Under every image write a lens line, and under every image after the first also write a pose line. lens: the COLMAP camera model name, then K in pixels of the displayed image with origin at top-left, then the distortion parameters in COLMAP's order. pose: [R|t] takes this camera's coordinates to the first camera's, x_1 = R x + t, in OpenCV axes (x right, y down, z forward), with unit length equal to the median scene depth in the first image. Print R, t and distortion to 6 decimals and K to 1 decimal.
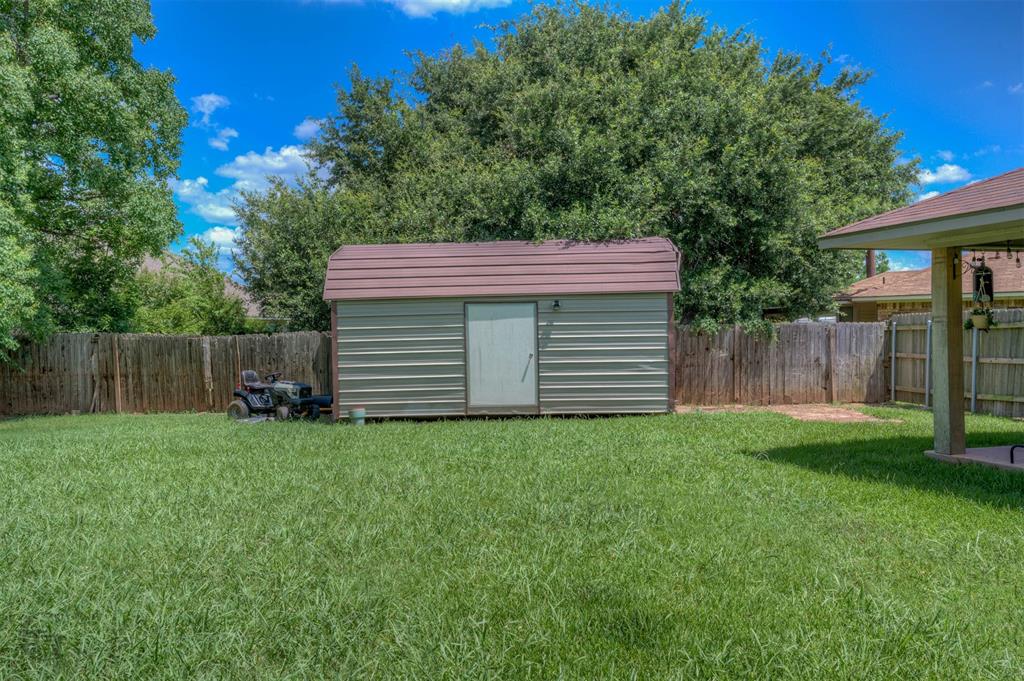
lens RADIAL K [[847.4, 0, 511.3], [0, 847.4, 343.4], [0, 0, 1]] dist [0.017926, 0.004606]
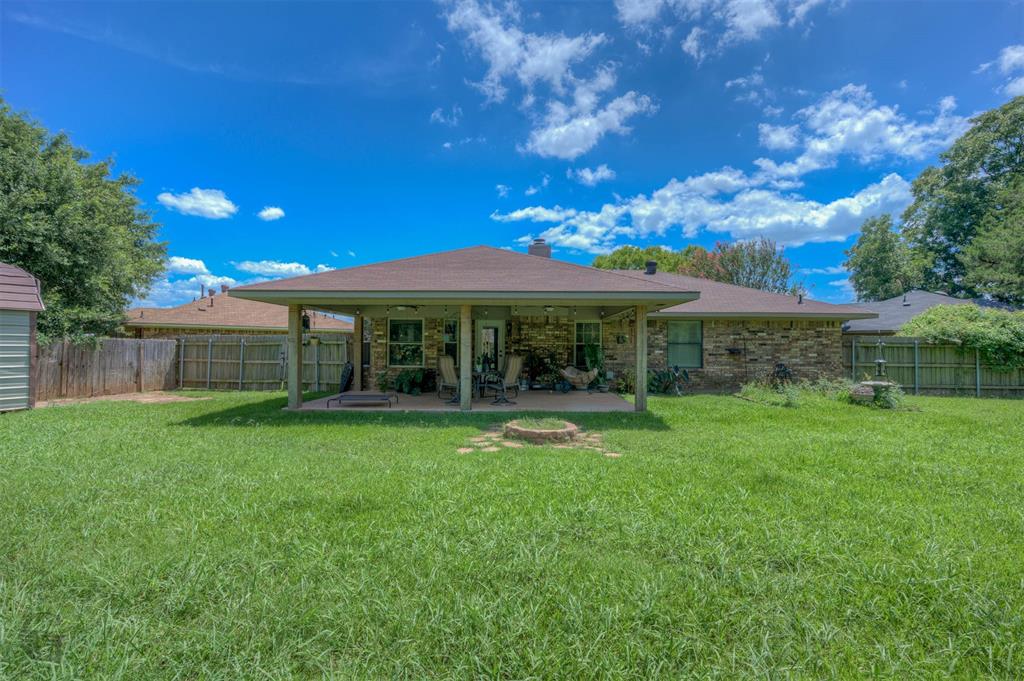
lens RADIAL K [[470.7, 0, 511.6], [0, 470.7, 337.0], [0, 0, 1]] dist [0.000673, -0.000045]
pose [[0.314247, 0.033911, 0.948735, -0.219780], [-0.000279, 0.999365, -0.035628, 0.001675], [-0.949341, 0.010931, 0.314057, 0.100621]]
